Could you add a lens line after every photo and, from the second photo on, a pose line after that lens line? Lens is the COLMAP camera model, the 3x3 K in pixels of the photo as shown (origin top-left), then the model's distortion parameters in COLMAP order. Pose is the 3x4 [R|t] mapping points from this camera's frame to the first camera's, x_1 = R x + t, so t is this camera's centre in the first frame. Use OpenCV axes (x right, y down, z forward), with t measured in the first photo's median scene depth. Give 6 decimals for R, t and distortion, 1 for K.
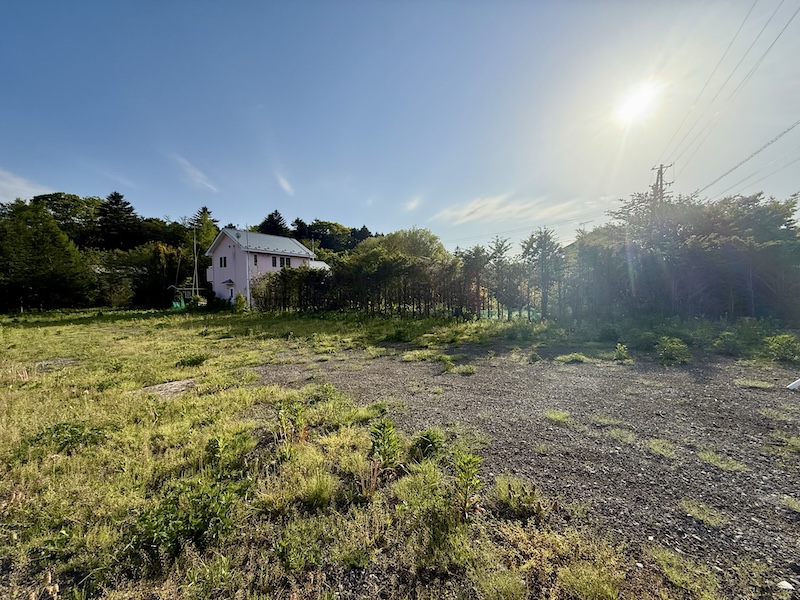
lens RADIAL K [[319.3, 0, 394.3], [0, 319.3, 299.4], [0, 0, 1]] dist [0.011900, -0.000494]
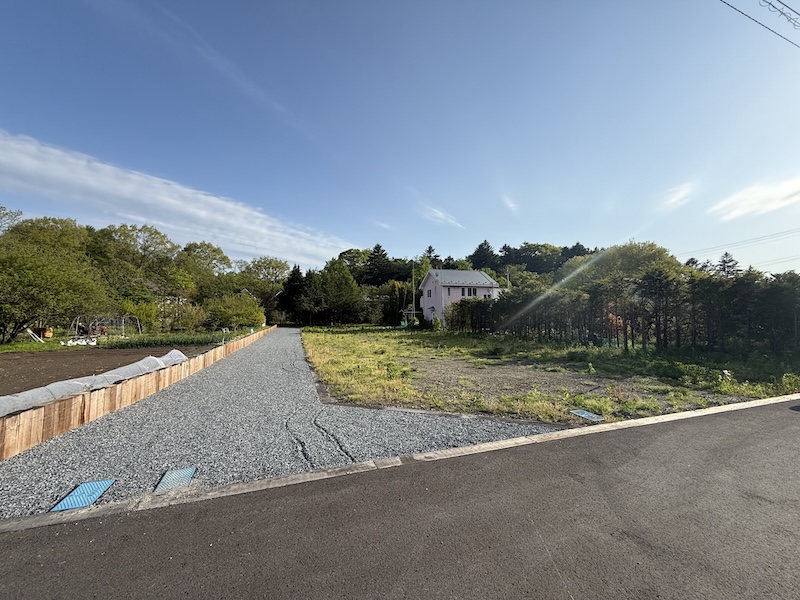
lens RADIAL K [[319.3, 0, 405.9], [0, 319.3, 305.1], [0, 0, 1]] dist [0.011900, -0.000494]
pose [[0.806295, -0.008616, -0.591451, 0.142494], [-0.017802, 0.999088, -0.038822, -0.008292], [0.591245, 0.041831, 0.805406, -0.116994]]
